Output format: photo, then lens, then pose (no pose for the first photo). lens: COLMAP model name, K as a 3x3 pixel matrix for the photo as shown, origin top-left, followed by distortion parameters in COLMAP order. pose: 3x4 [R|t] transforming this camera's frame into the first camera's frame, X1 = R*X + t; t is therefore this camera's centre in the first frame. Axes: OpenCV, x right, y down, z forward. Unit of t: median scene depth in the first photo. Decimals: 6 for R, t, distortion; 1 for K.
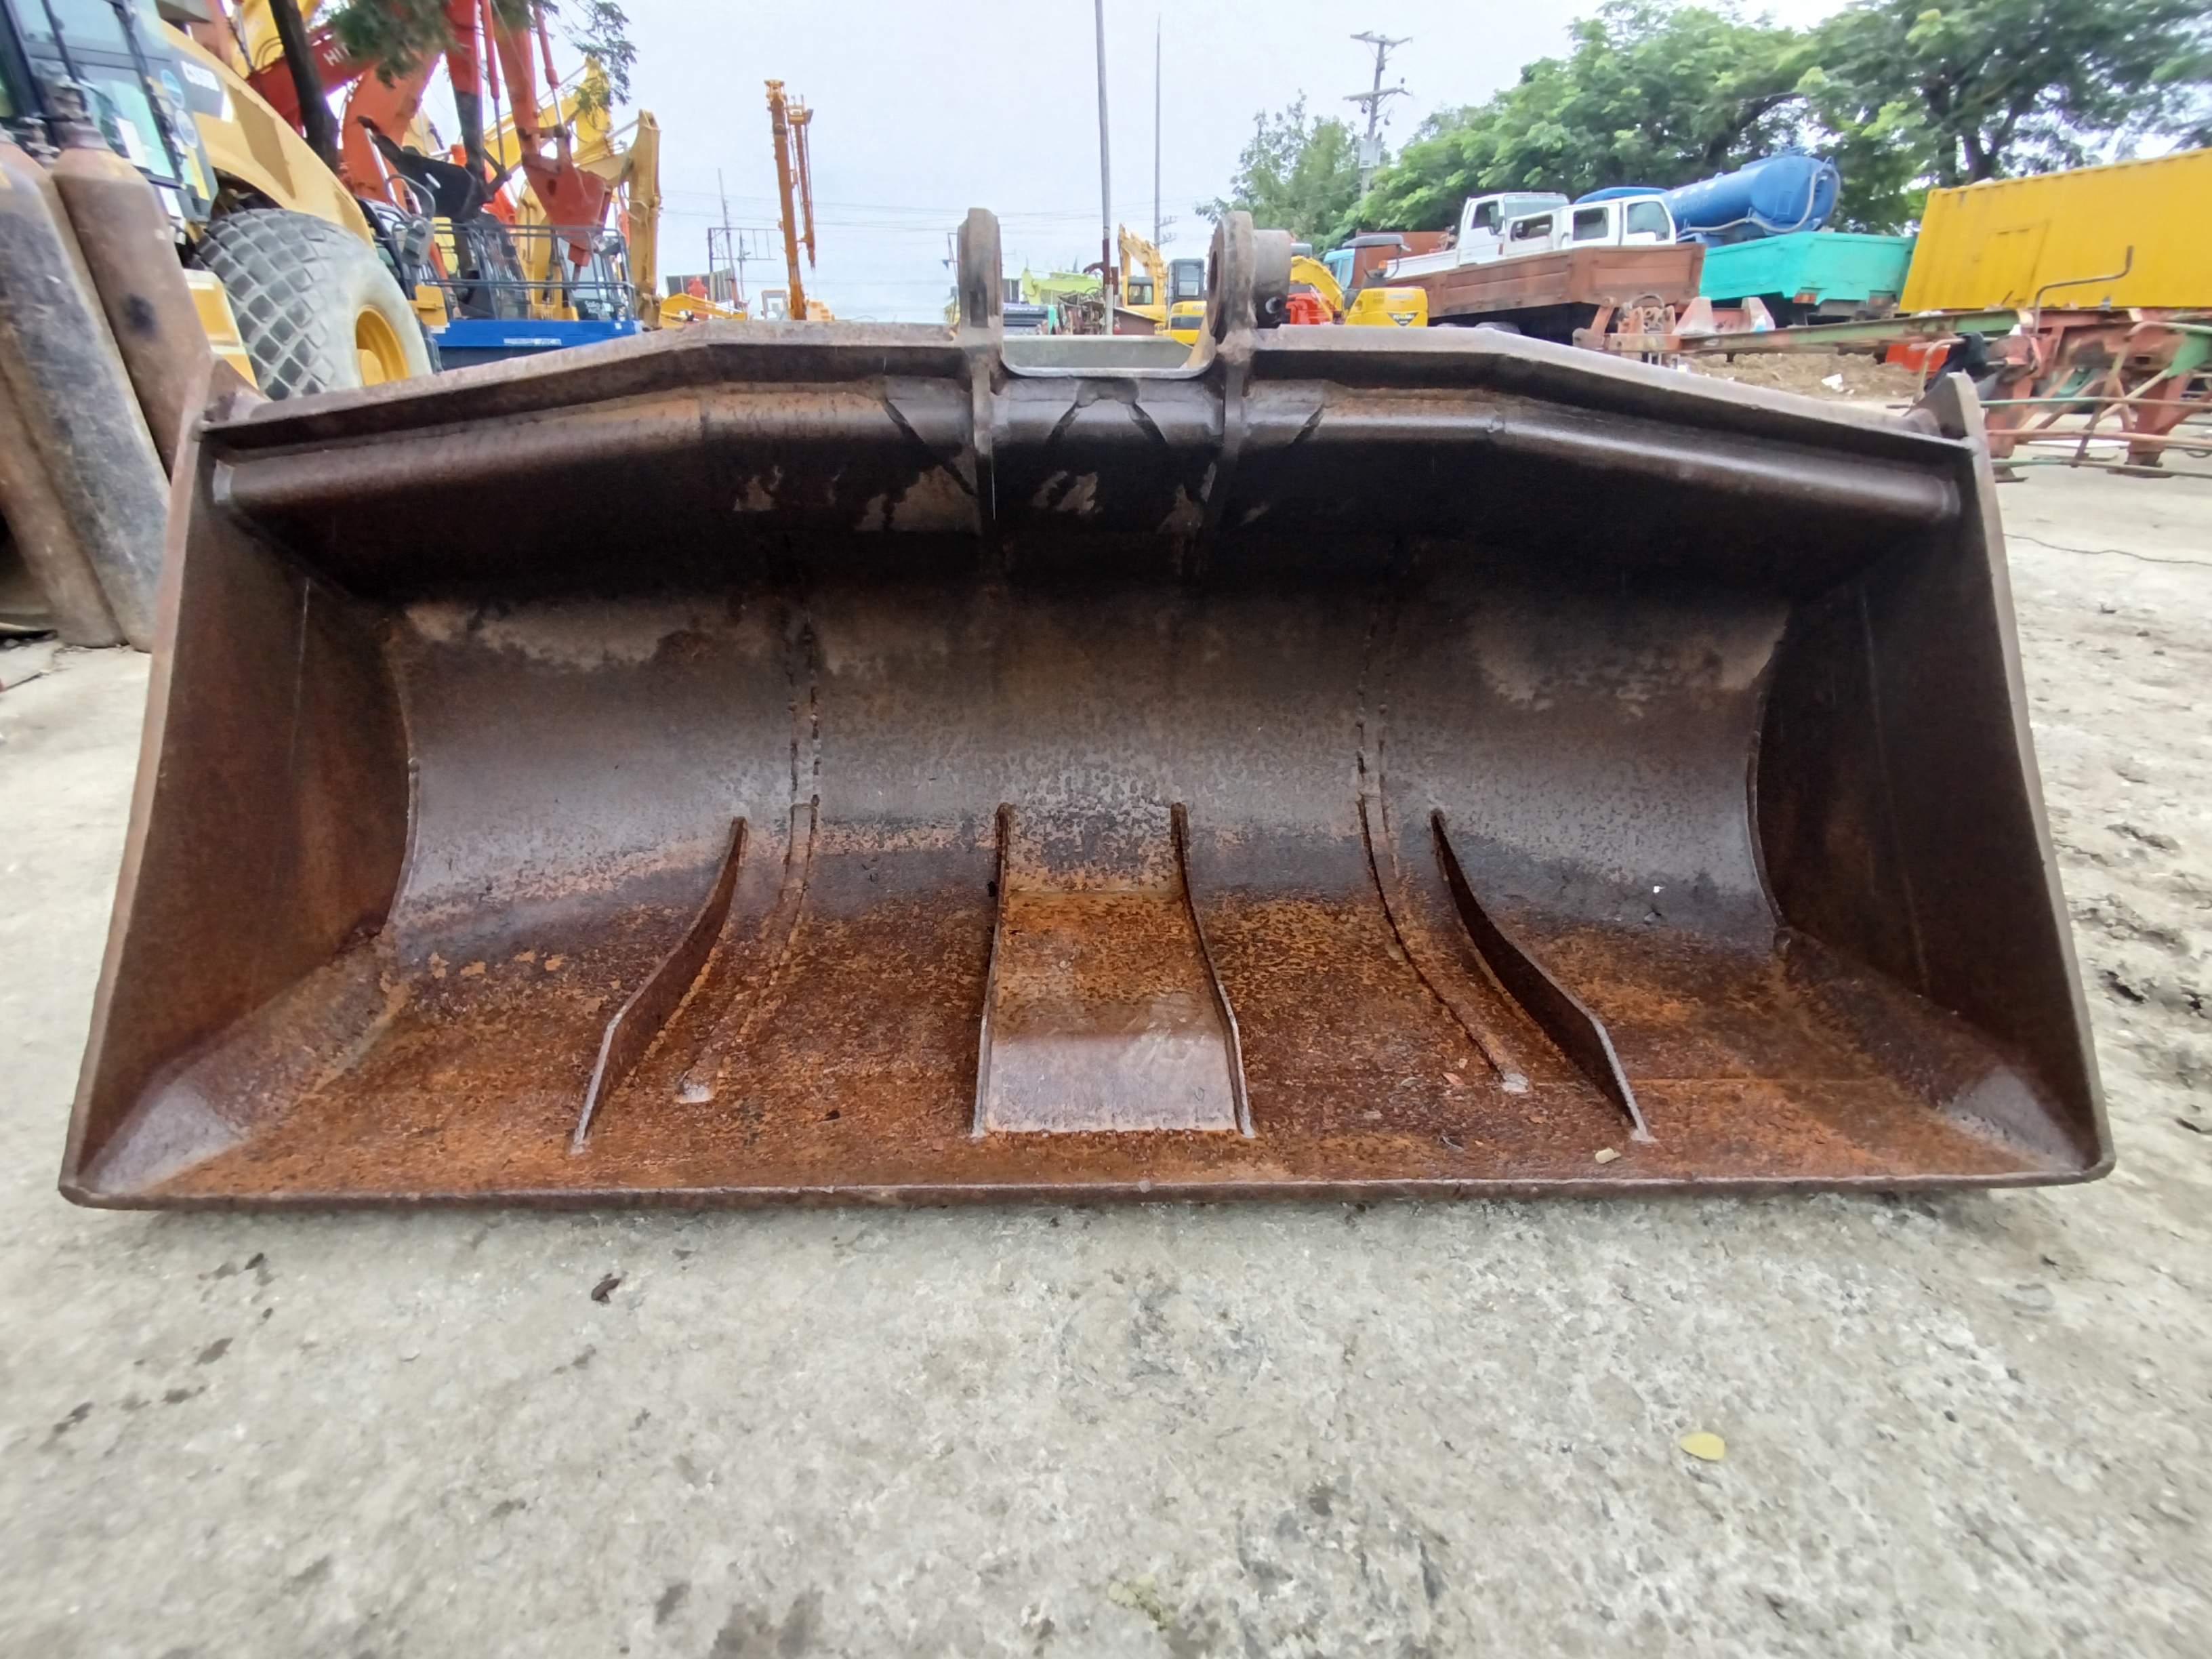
lens RADIAL K [[1041.7, 0, 1119.3], [0, 1041.7, 821.7], [0, 0, 1]] dist [-0.026155, 0.012350]
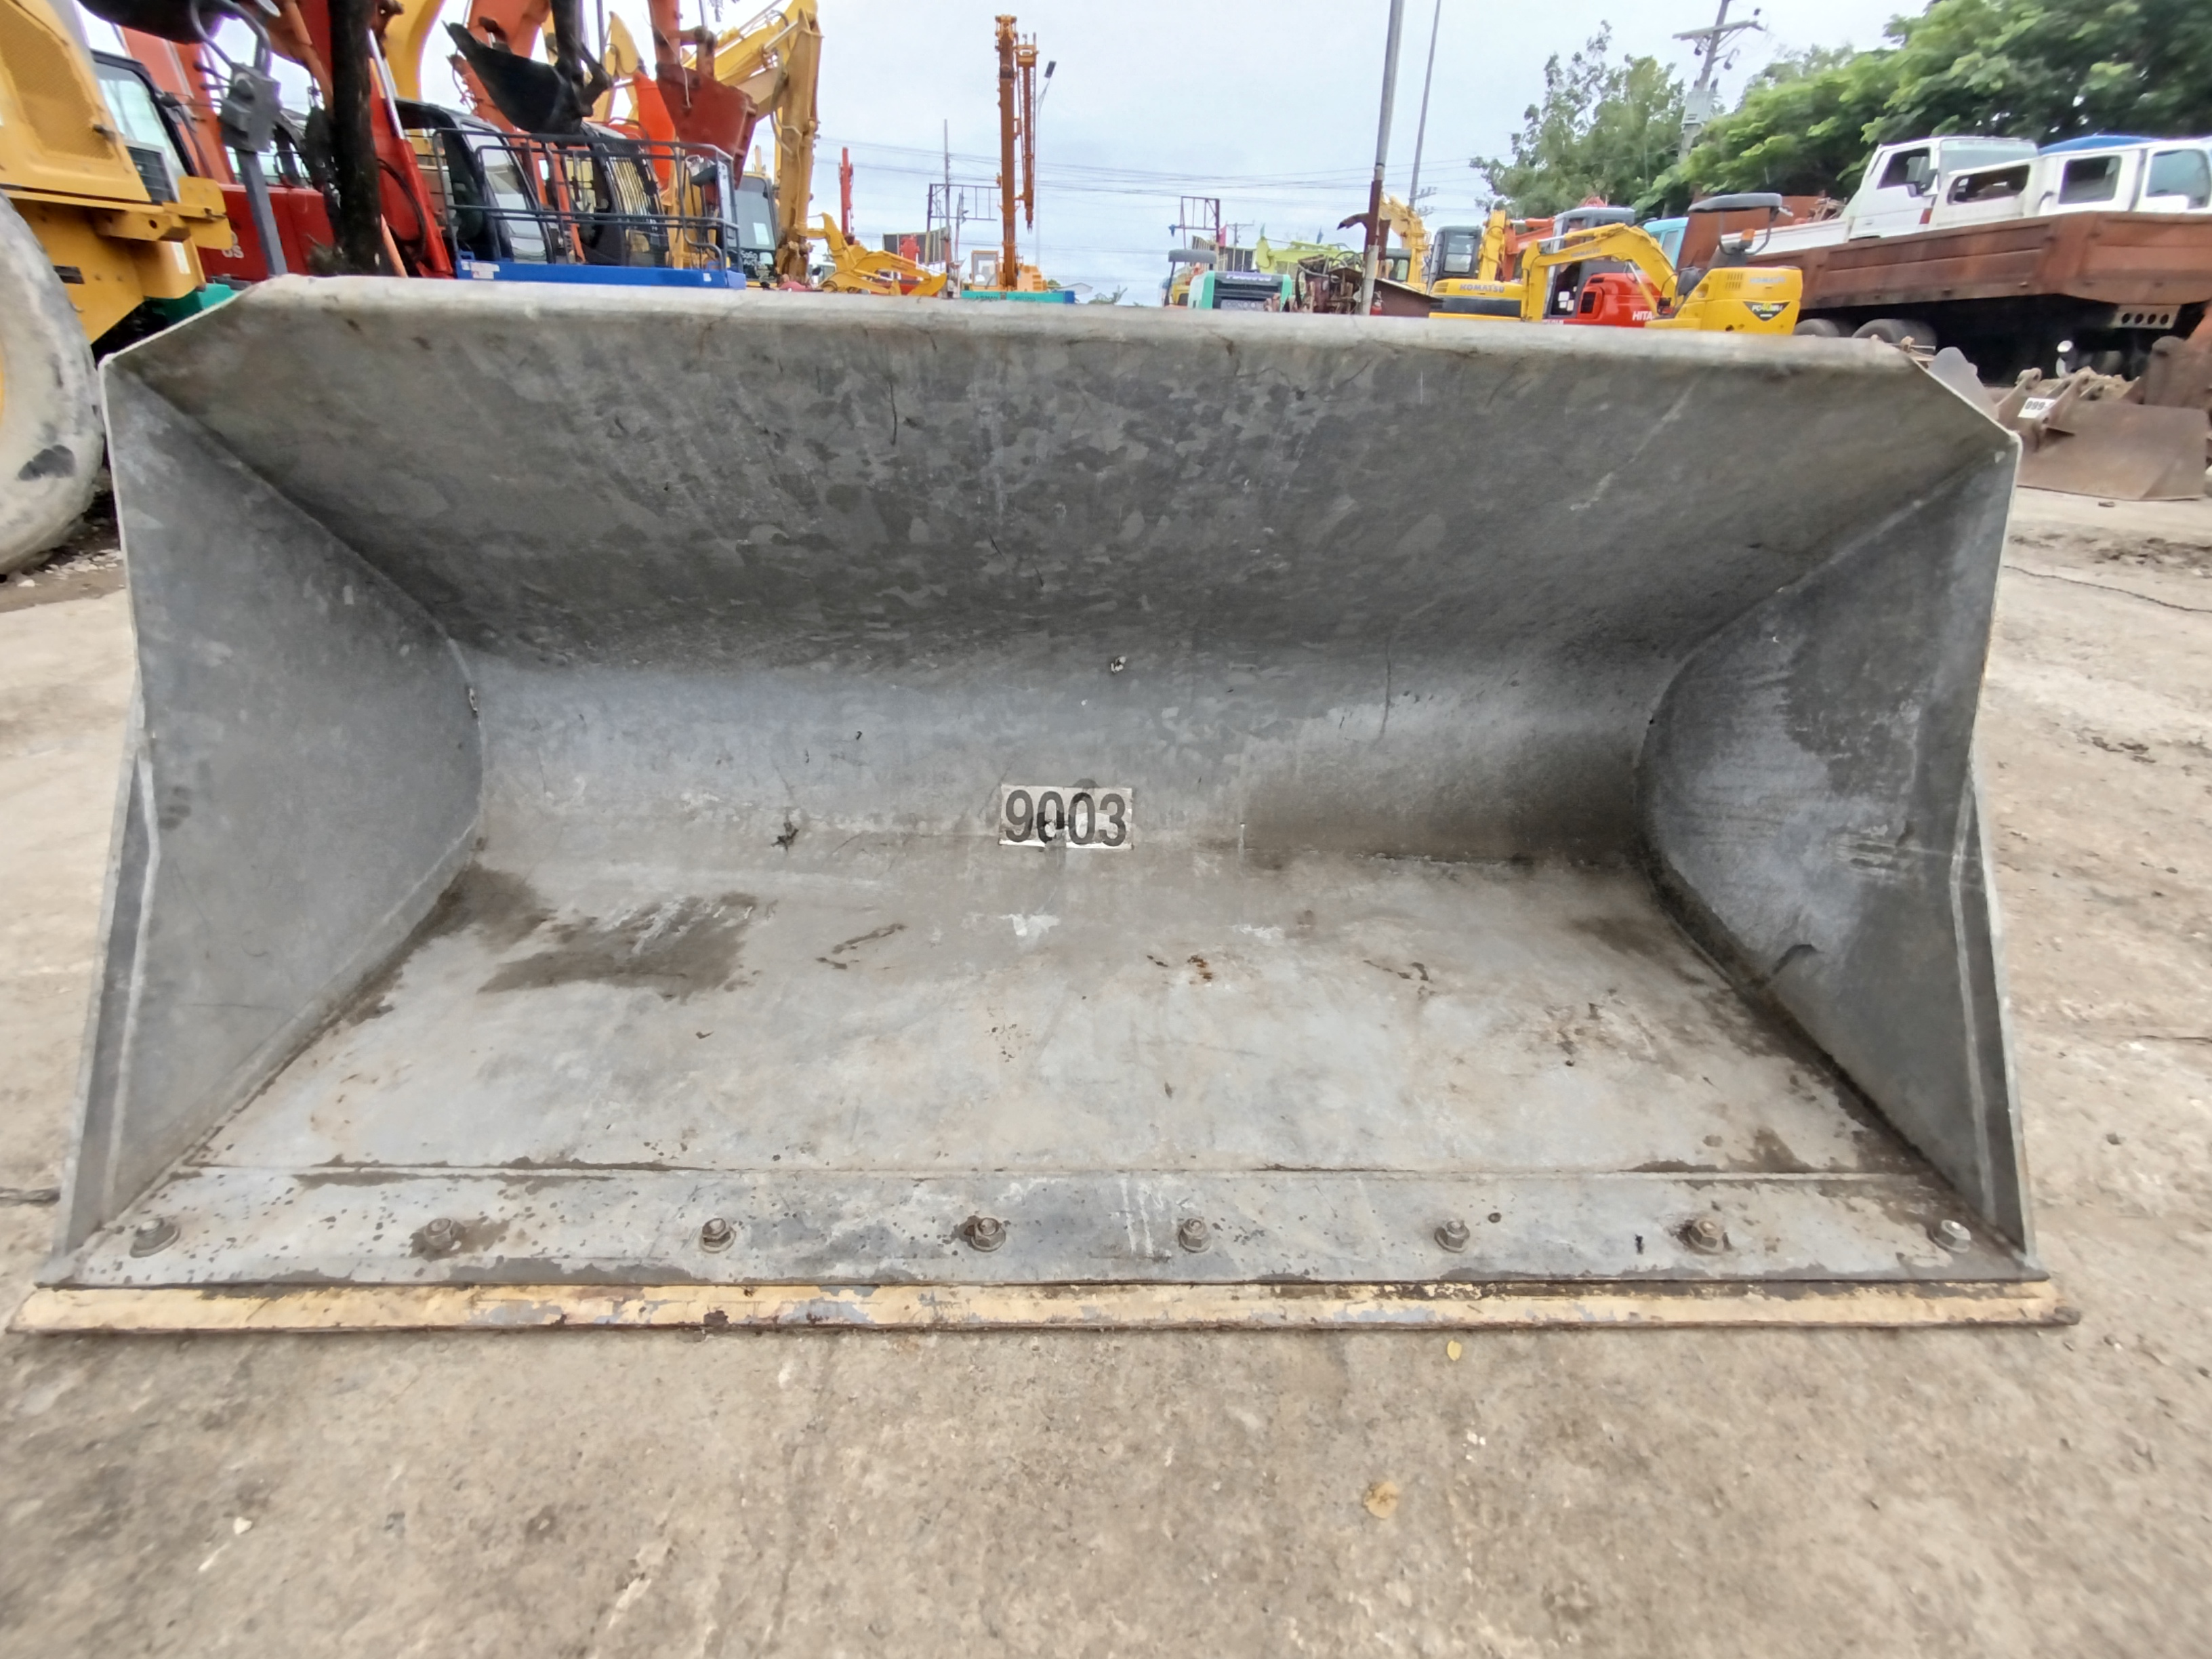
lens RADIAL K [[1041.7, 0, 1119.3], [0, 1041.7, 821.7], [0, 0, 1]] dist [-0.026155, 0.012350]
pose [[0.979691, 0.117036, -0.162816, -0.011710], [-0.113986, 0.993088, 0.027984, -0.075006], [0.164965, -0.008857, 0.986260, 0.160739]]
